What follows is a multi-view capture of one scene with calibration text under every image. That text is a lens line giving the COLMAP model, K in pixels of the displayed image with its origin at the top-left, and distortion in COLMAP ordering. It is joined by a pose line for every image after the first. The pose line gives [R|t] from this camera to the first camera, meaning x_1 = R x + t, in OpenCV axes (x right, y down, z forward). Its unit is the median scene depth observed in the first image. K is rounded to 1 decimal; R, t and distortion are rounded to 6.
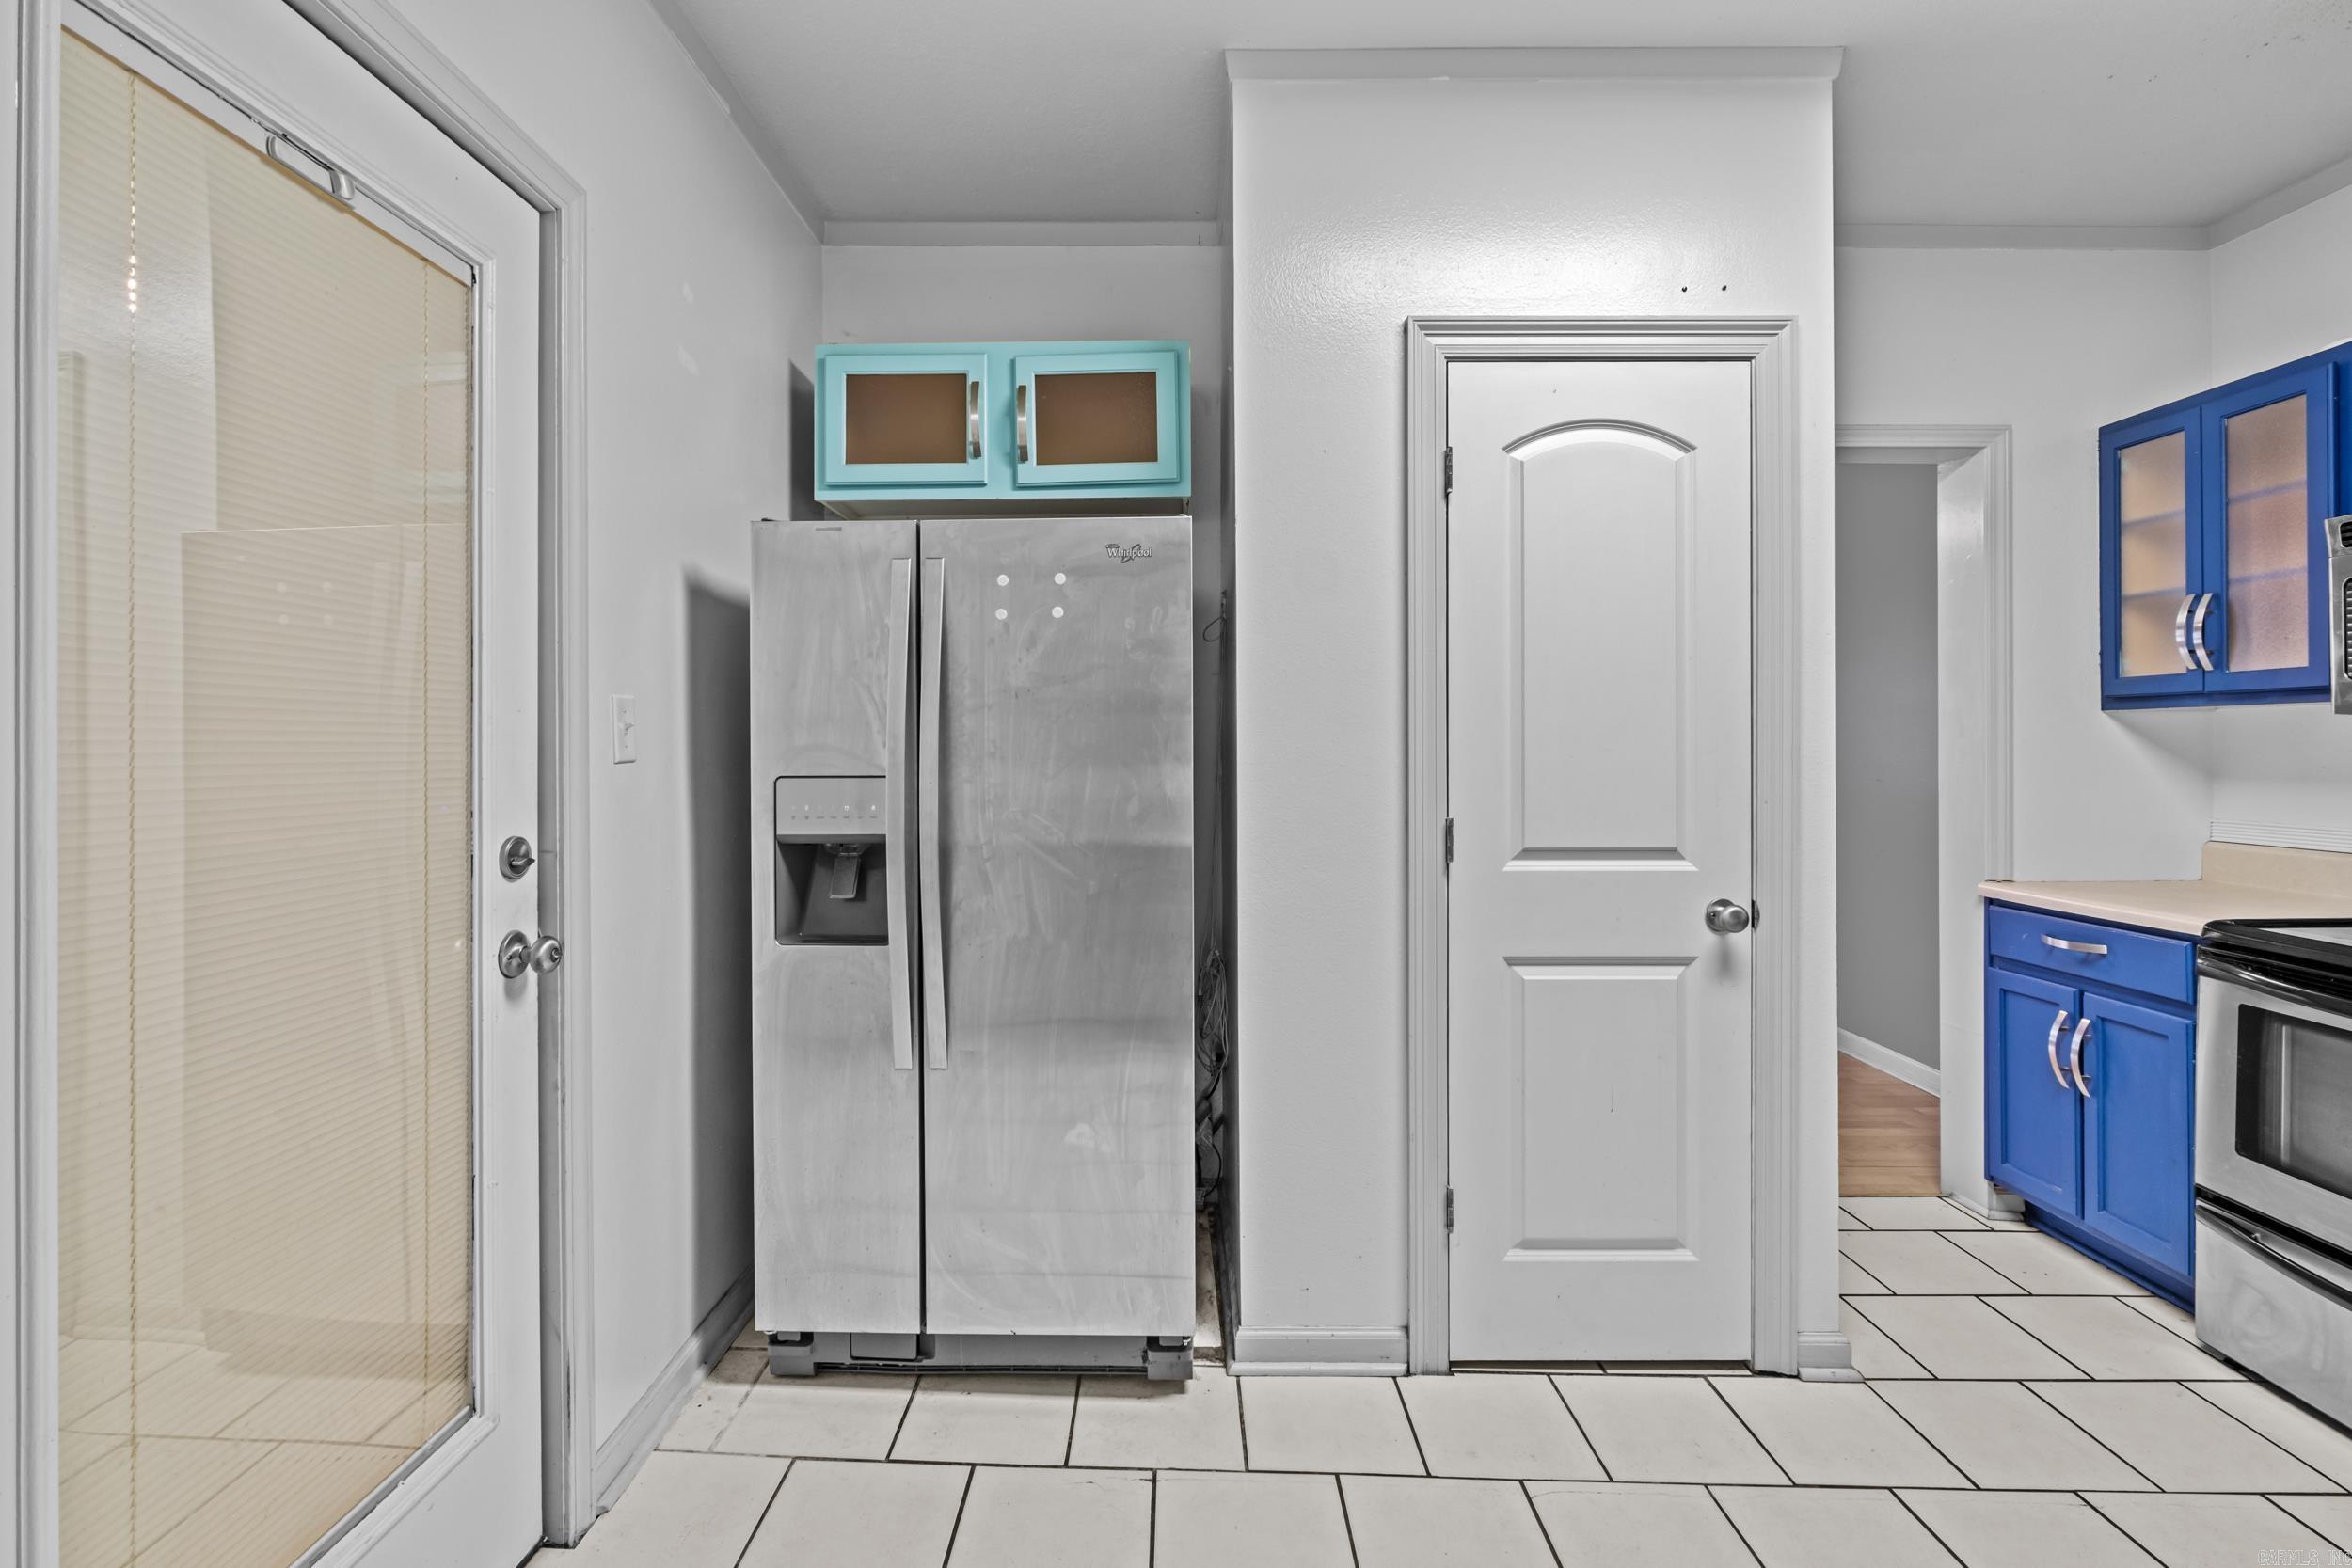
lens RADIAL K [[1033.5, 0, 1168.6], [0, 1033.5, 752.8], [0, 0, 1]] dist [-0.010148, 0.001761]
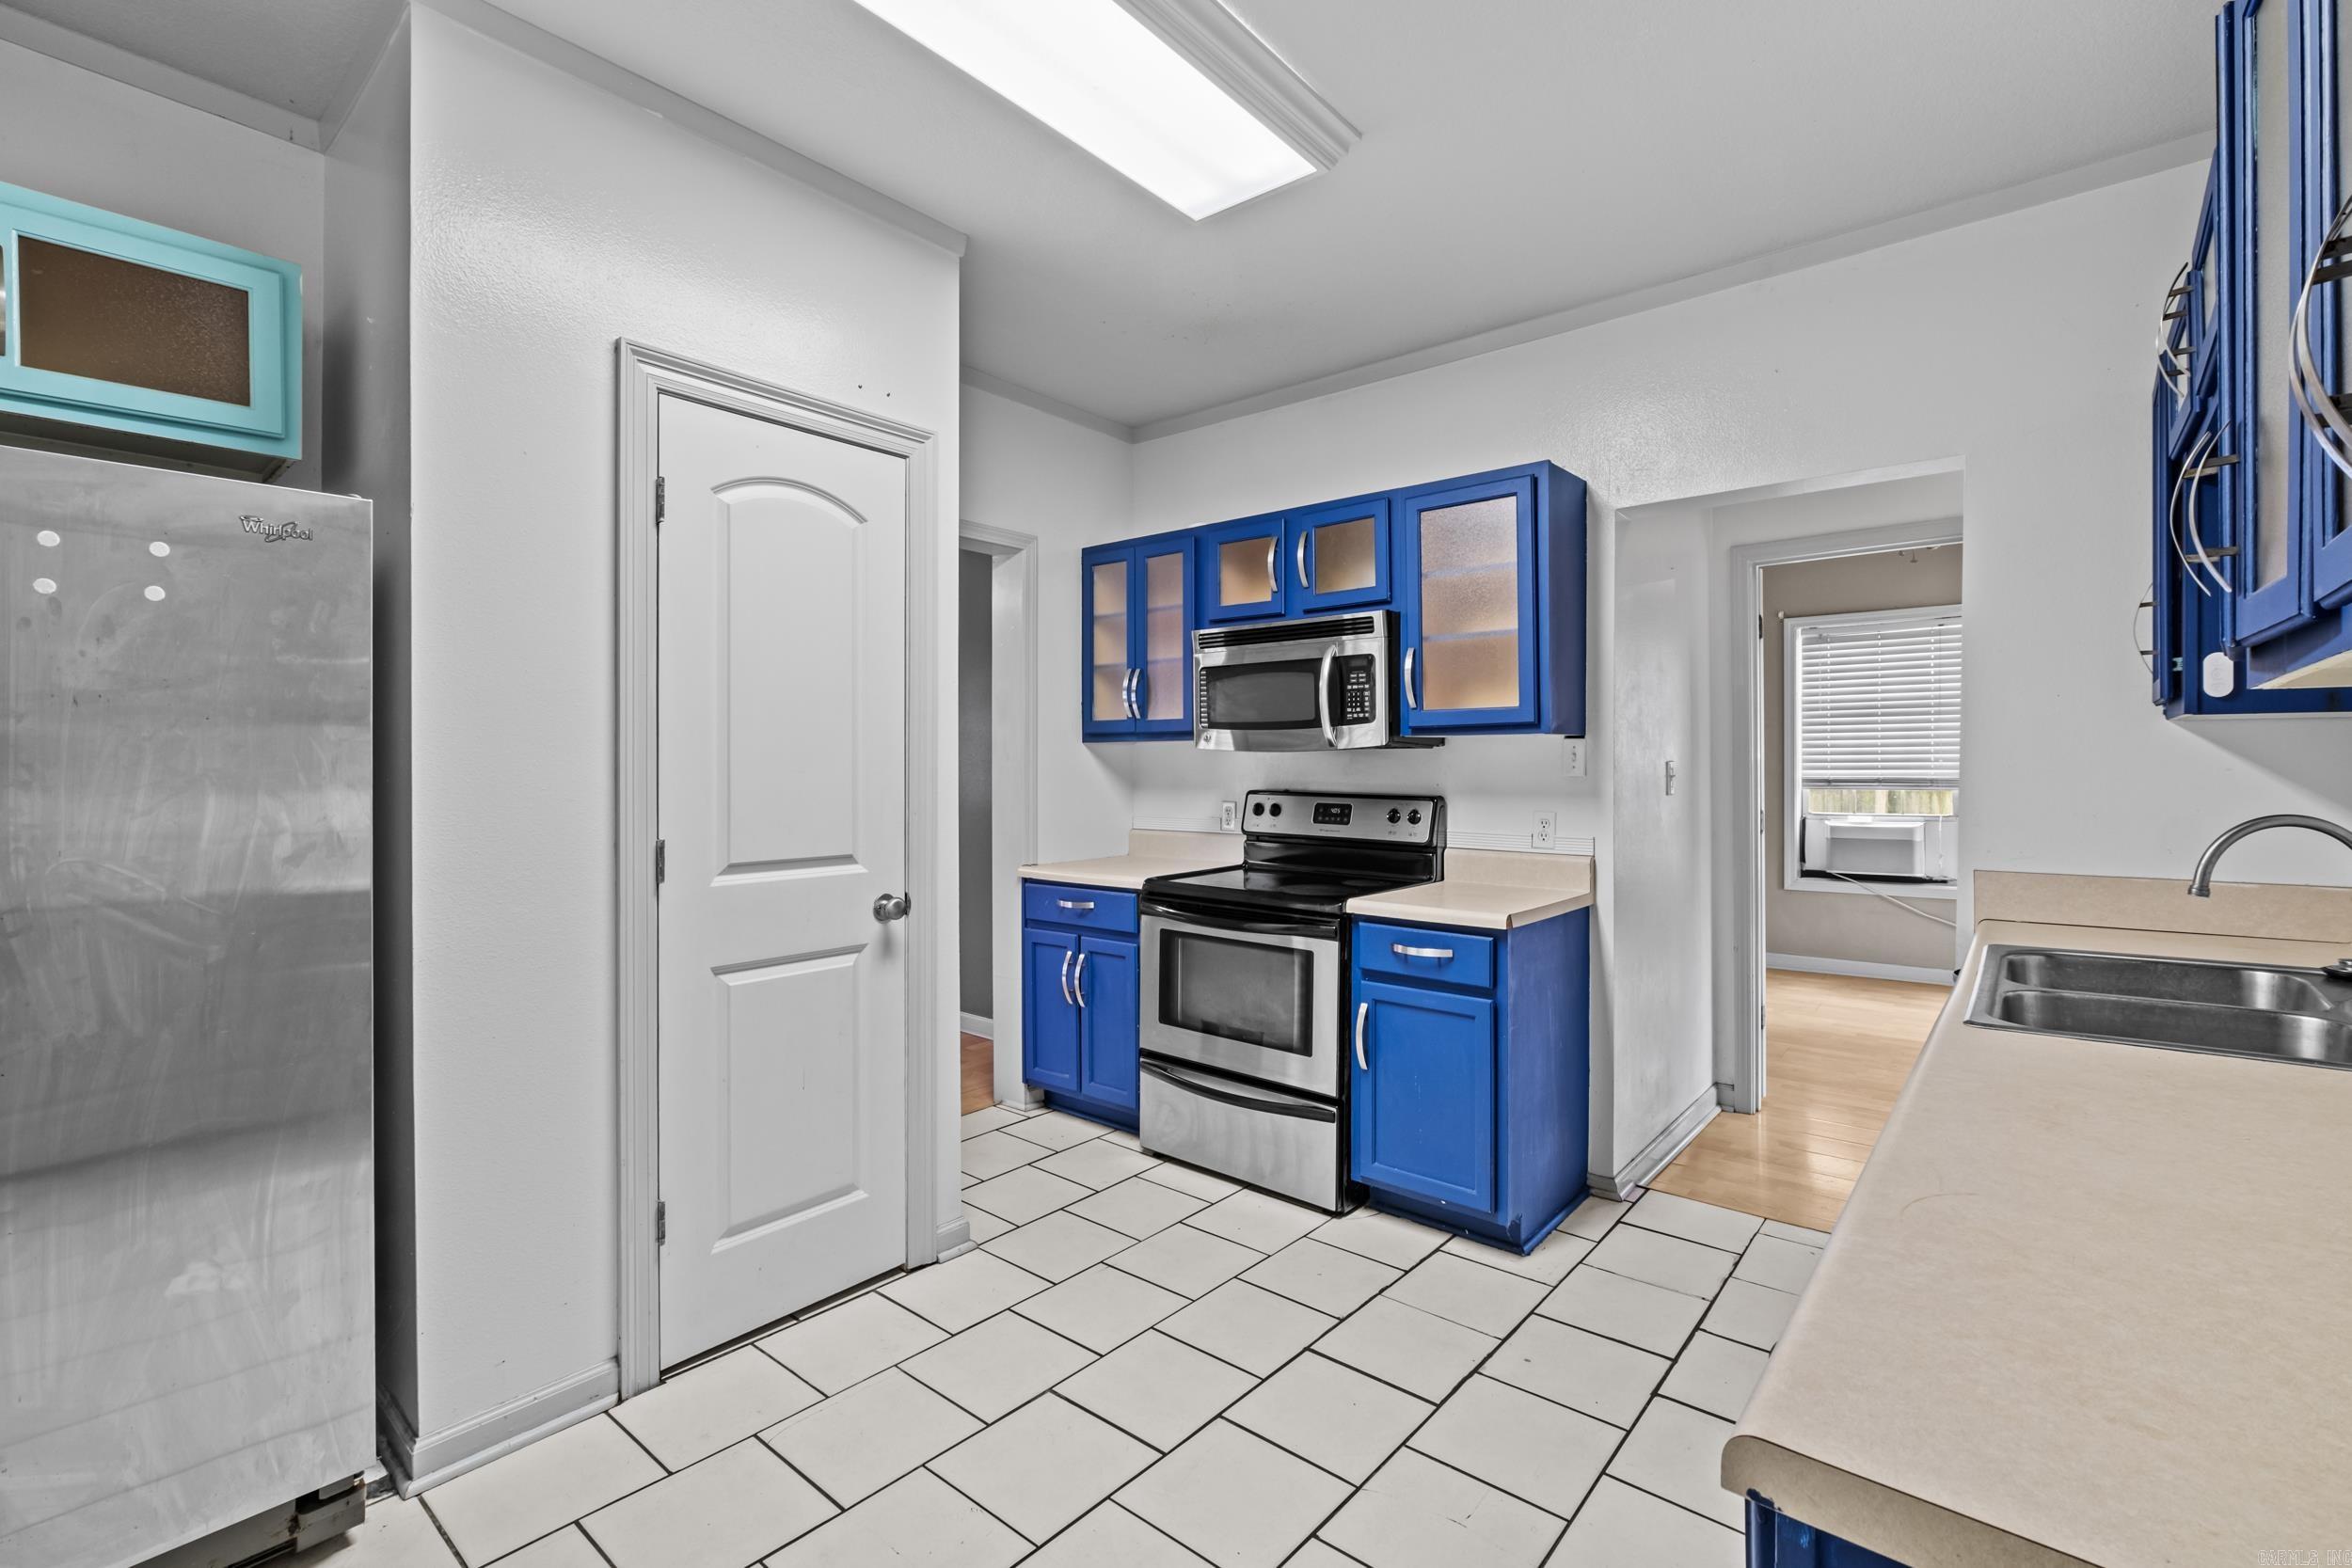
lens RADIAL K [[1033.5, 0, 1162.9], [0, 1033.5, 778.1], [0, 0, 1]] dist [-0.010148, 0.001761]
pose [[0.638946, -0.009639, 0.769191, -0.190941], [0.004243, 0.999950, 0.009006, -0.004625], [-0.769240, -0.002491, 0.638955, -0.034184]]
